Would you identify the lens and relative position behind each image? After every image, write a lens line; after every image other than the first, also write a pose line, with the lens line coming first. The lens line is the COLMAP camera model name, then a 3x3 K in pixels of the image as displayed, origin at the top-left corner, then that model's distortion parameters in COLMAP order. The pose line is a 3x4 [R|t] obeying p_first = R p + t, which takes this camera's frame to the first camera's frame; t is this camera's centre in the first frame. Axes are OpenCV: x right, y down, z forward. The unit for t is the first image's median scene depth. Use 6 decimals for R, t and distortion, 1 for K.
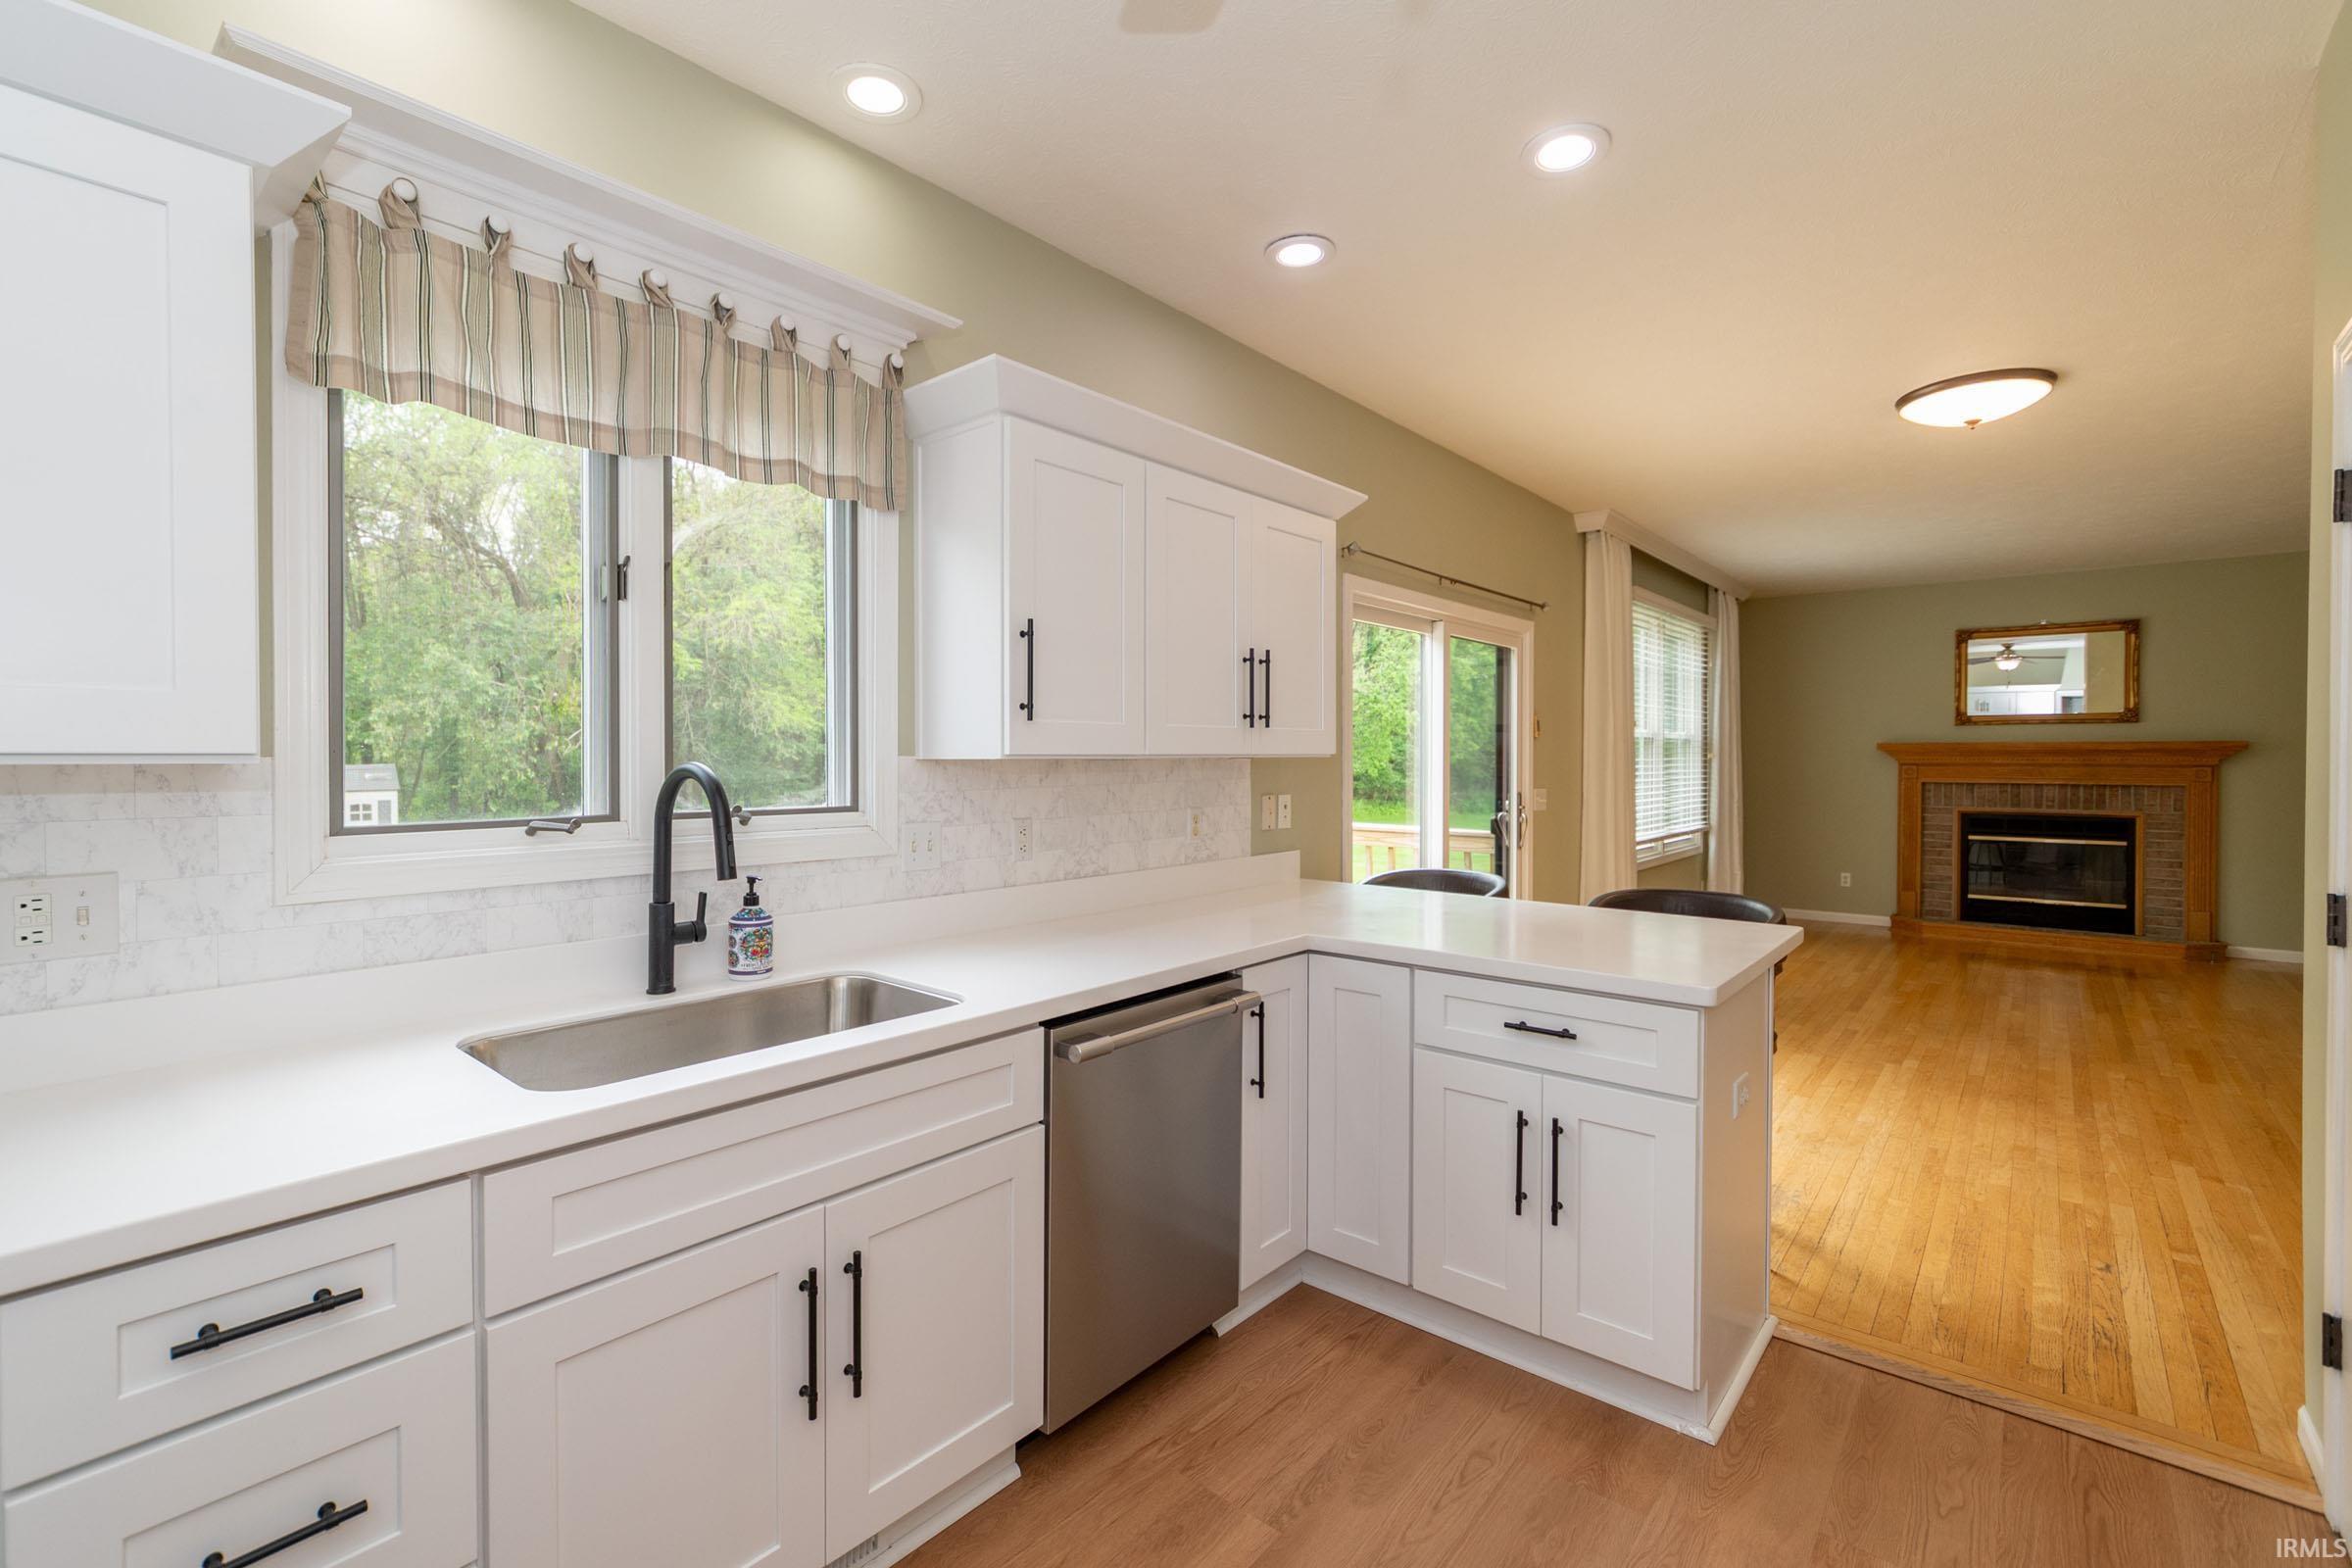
lens RADIAL K [[1037.9, 0, 1179.6], [0, 1037.9, 770.7], [0, 0, 1]] dist [0.000001, 0.000591]
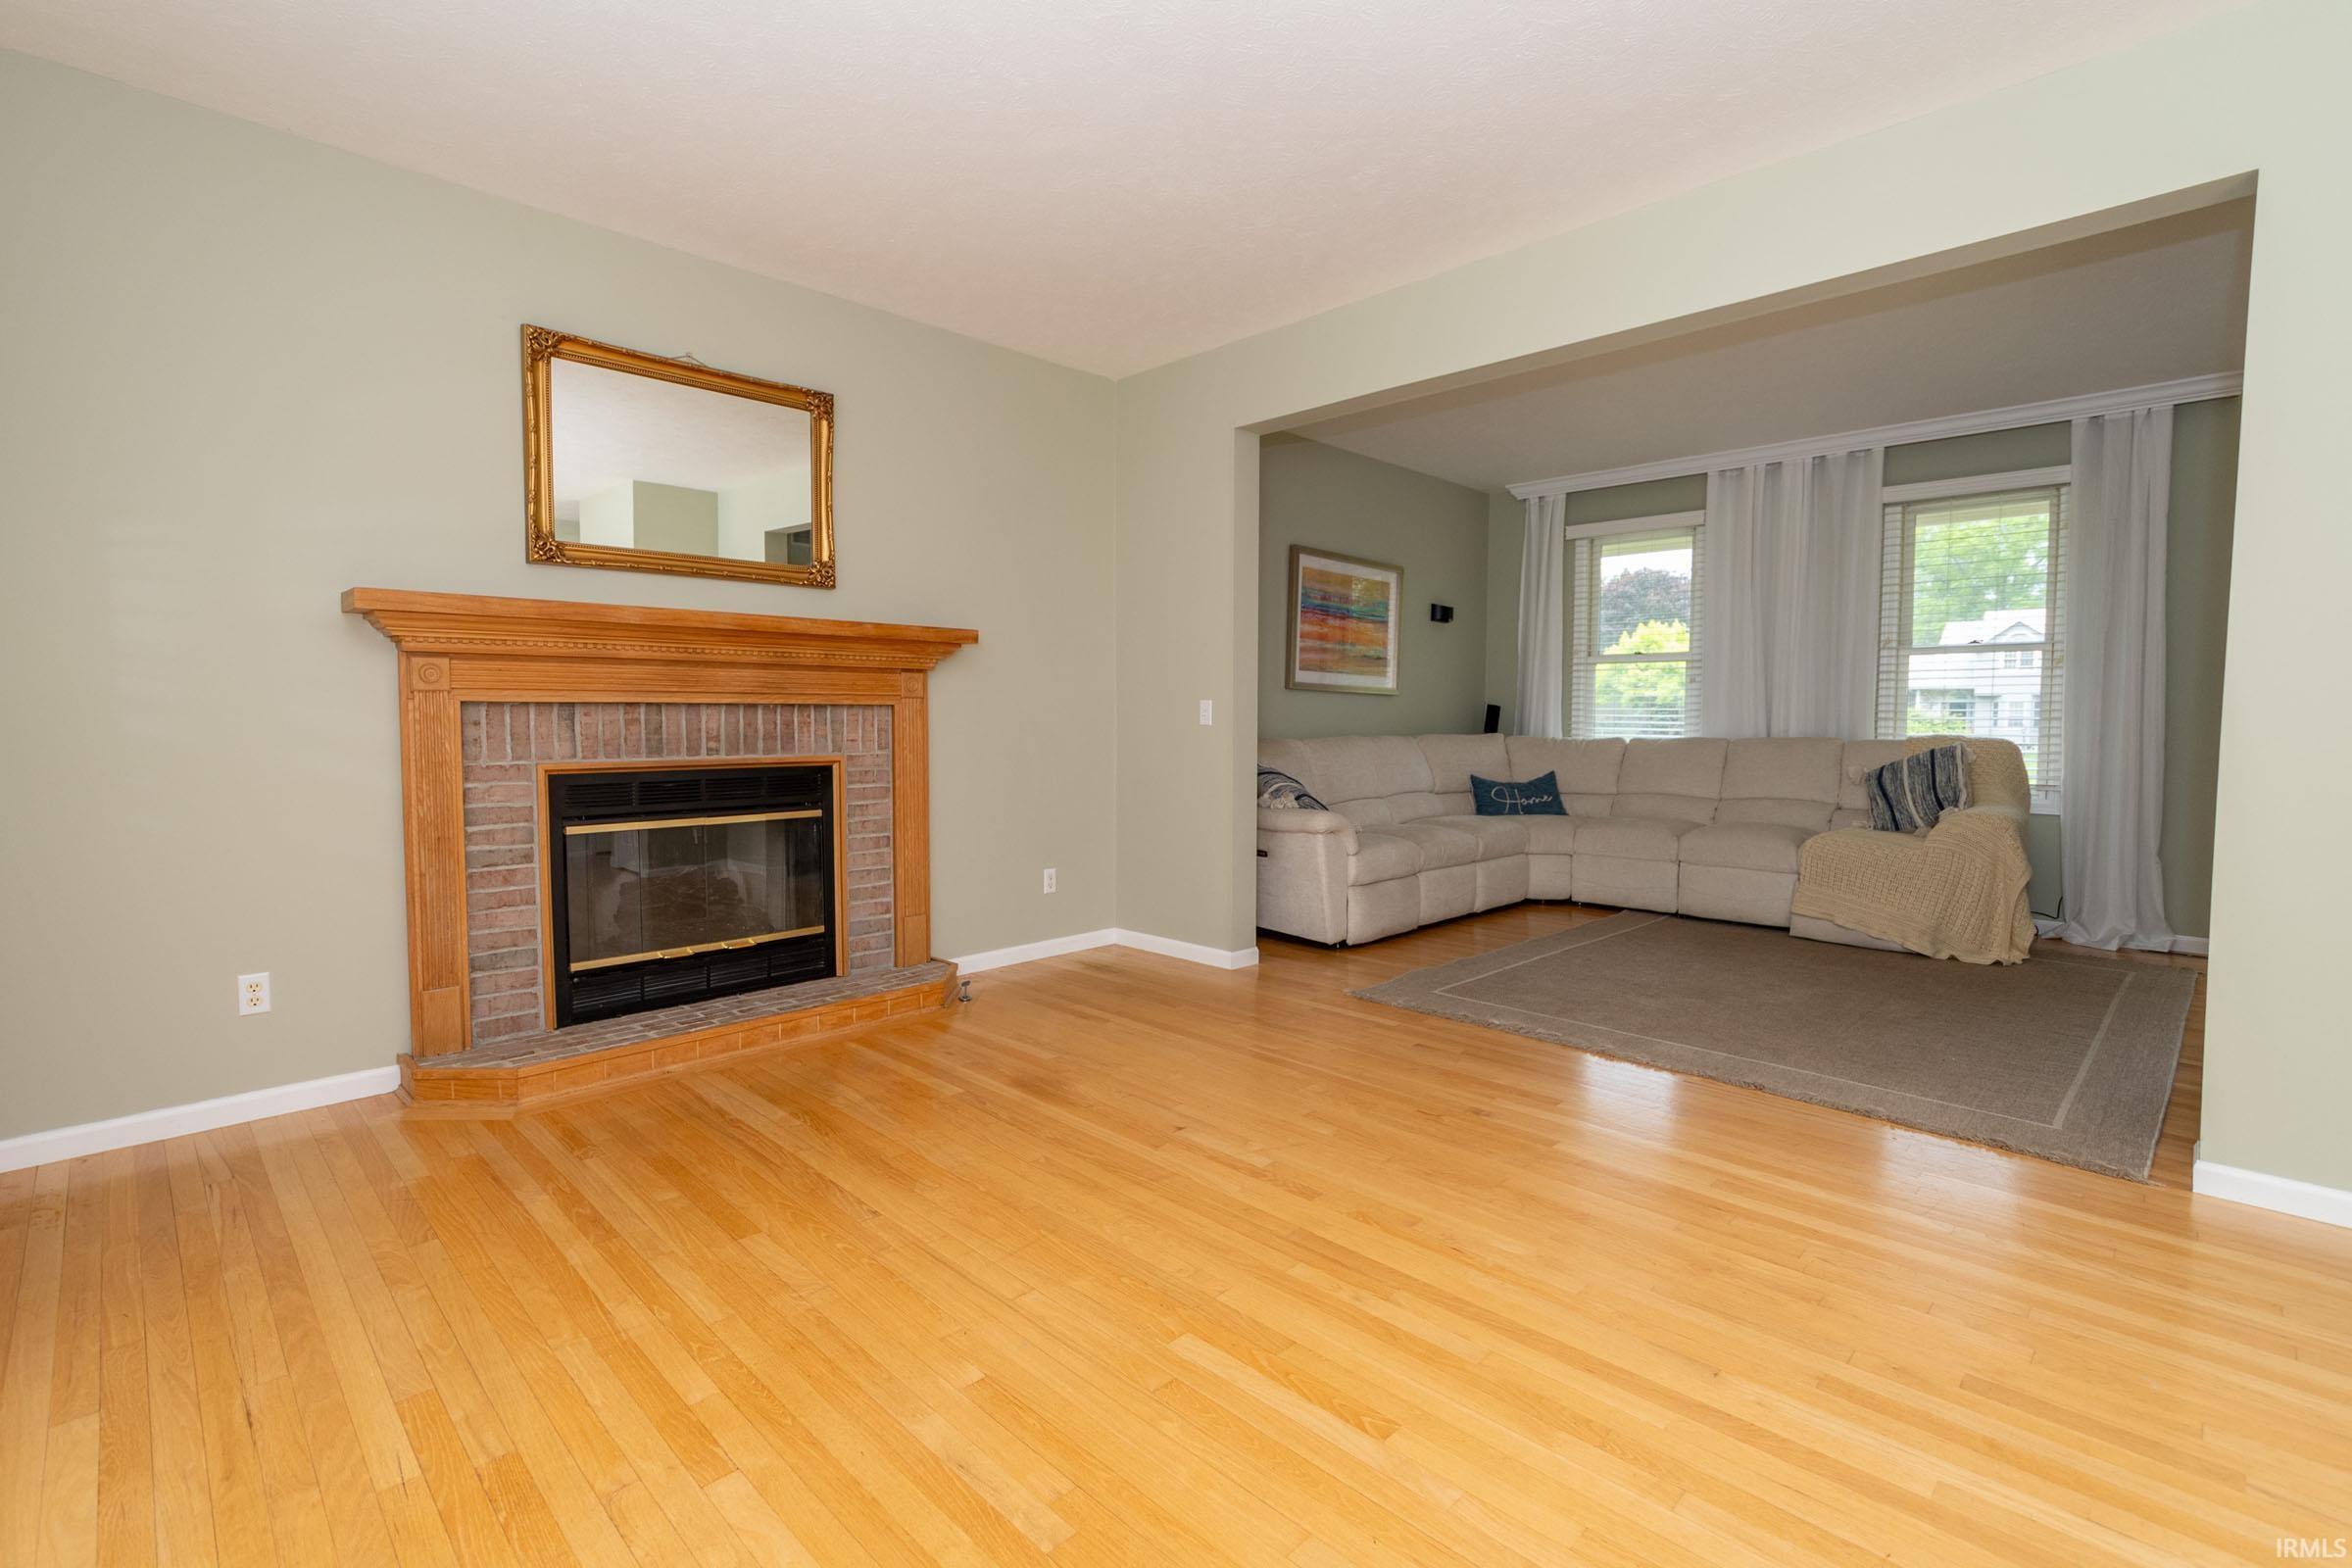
lens RADIAL K [[1037.9, 0, 1102.3], [0, 1037.9, 763.8], [0, 0, 1]] dist [0.000001, 0.000591]
pose [[0.114900, -0.049205, 0.992158, 0.397222], [0.012891, 0.998762, 0.048040, 0.021000], [-0.993293, 0.007270, 0.115393, 0.797582]]
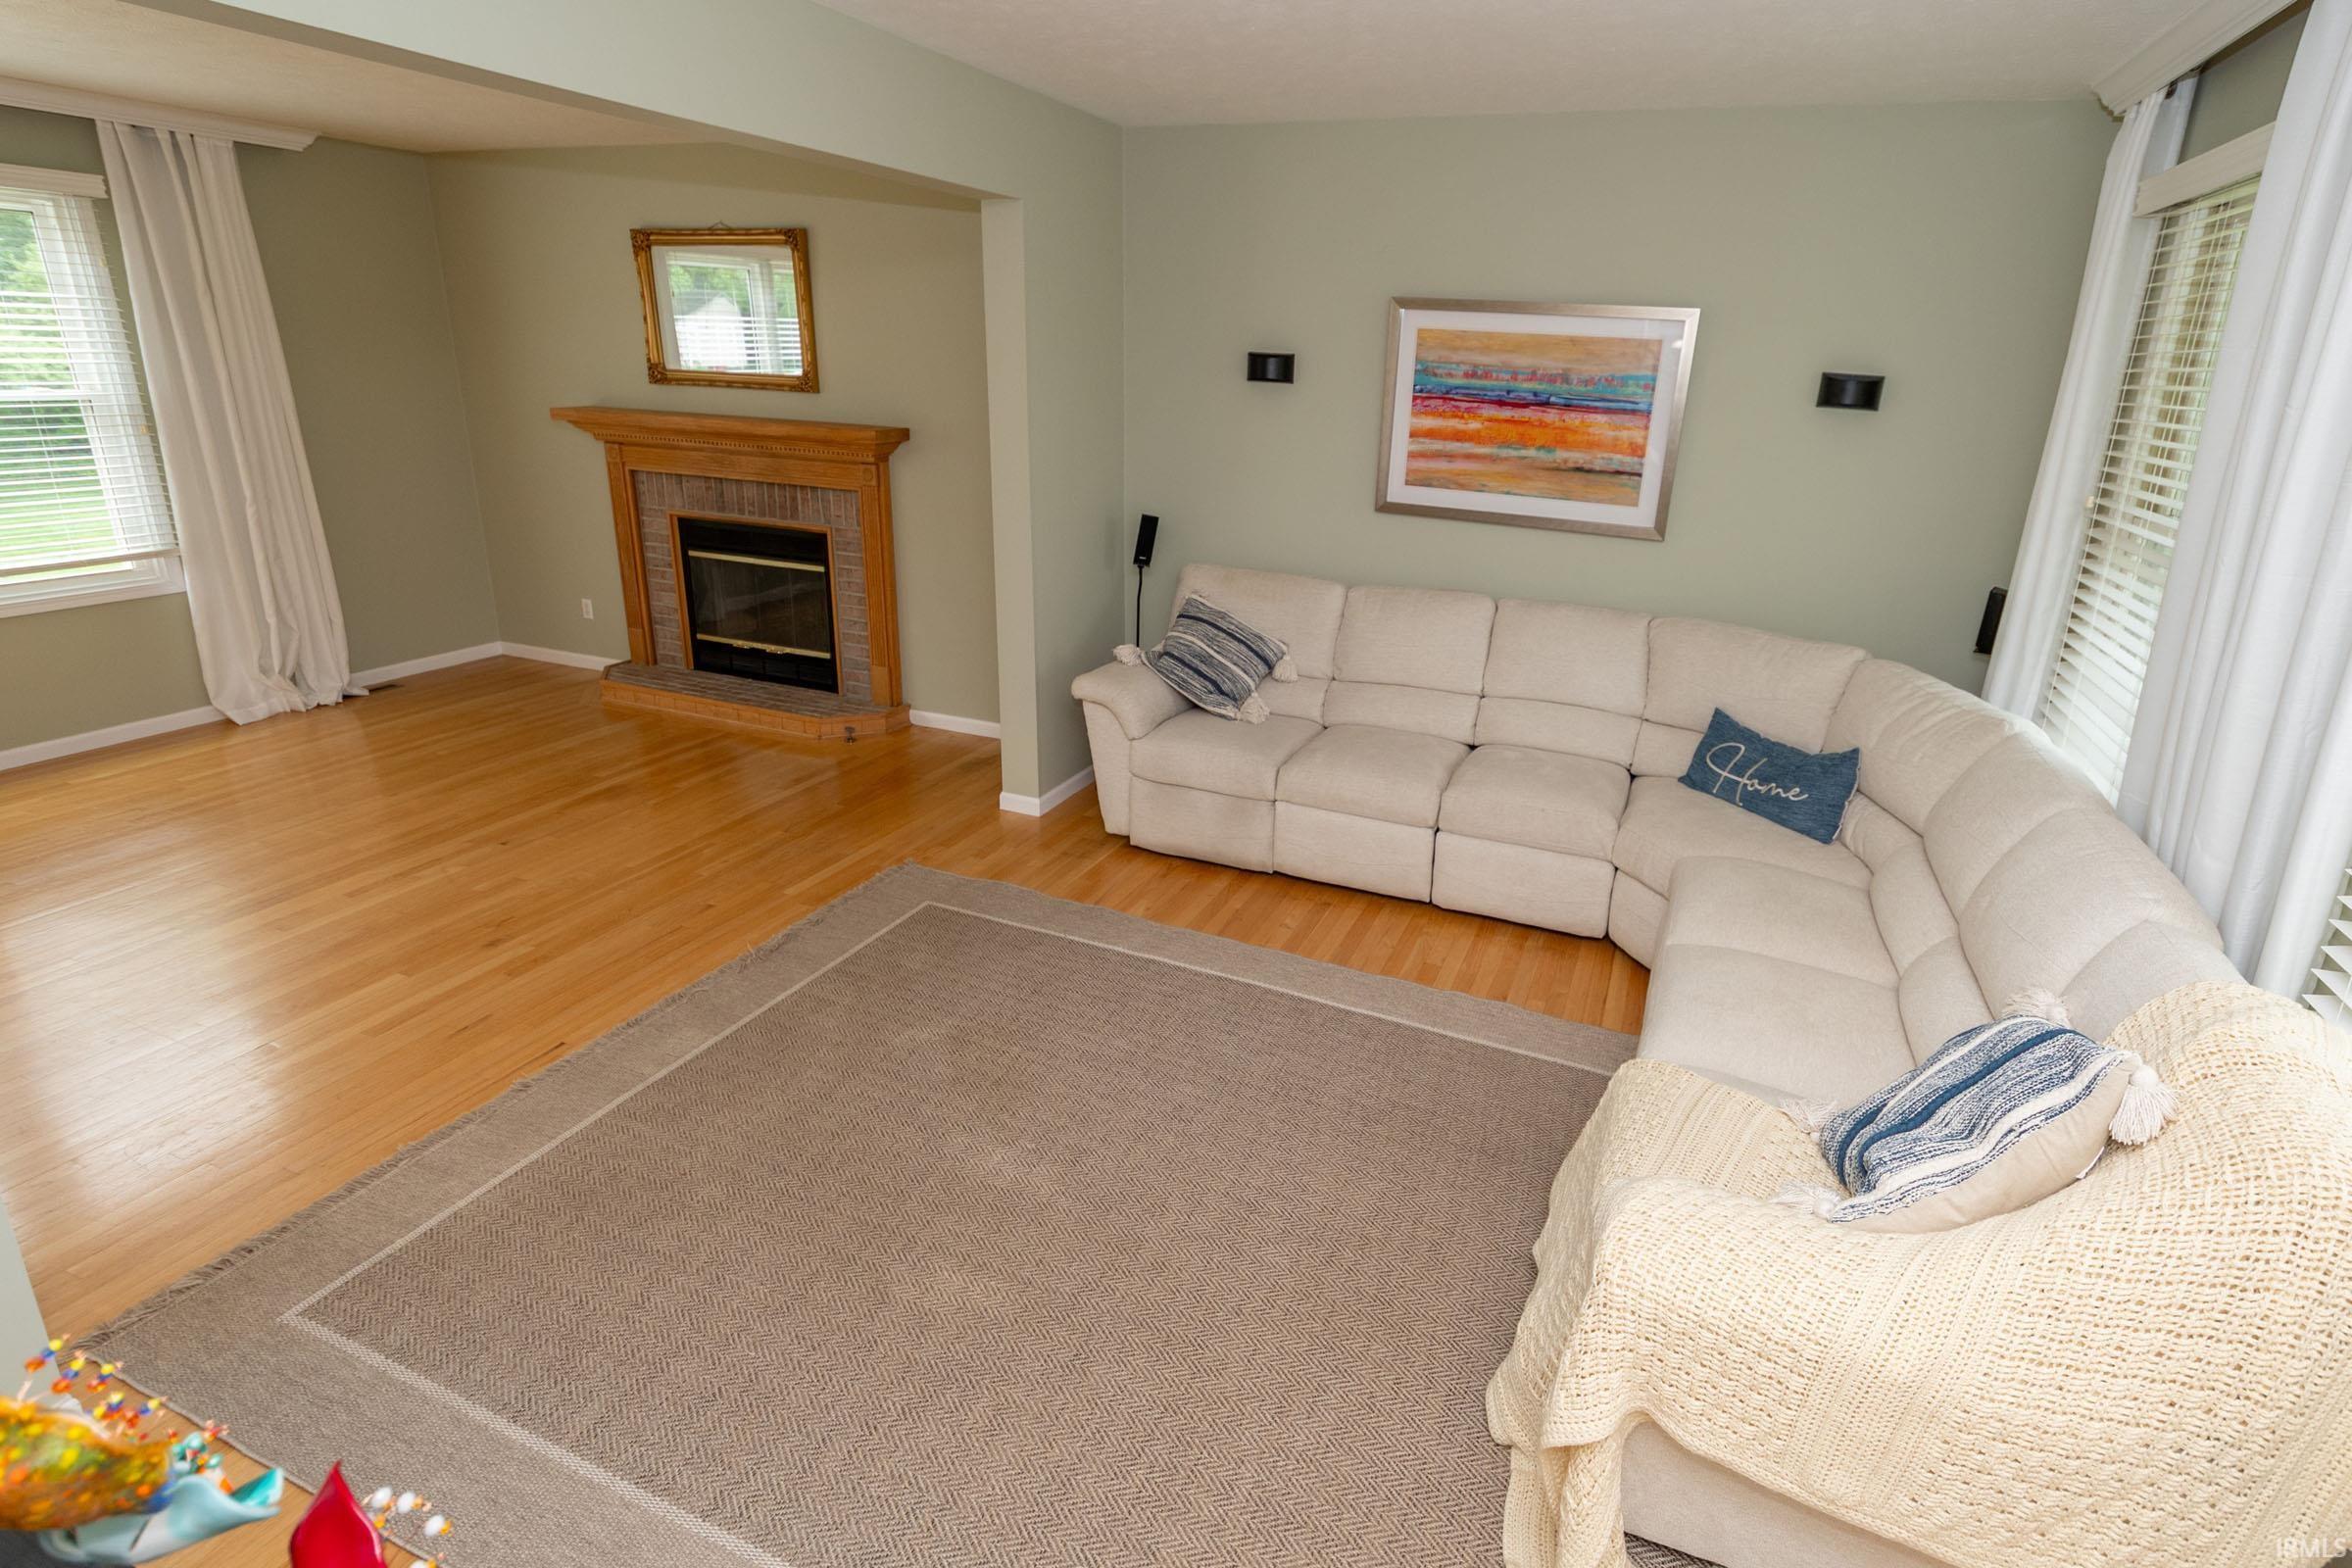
lens RADIAL K [[1096.6, 0, 1270.4], [0, 1096.6, 677.7], [0, 0, 1]] dist [0.001517, -0.000106]
pose [[0.936177, -0.070467, 0.344393, 0.940959], [-0.026681, 0.962632, 0.269494, -0.068386], [-0.350514, -0.261483, 0.899314, 0.204847]]
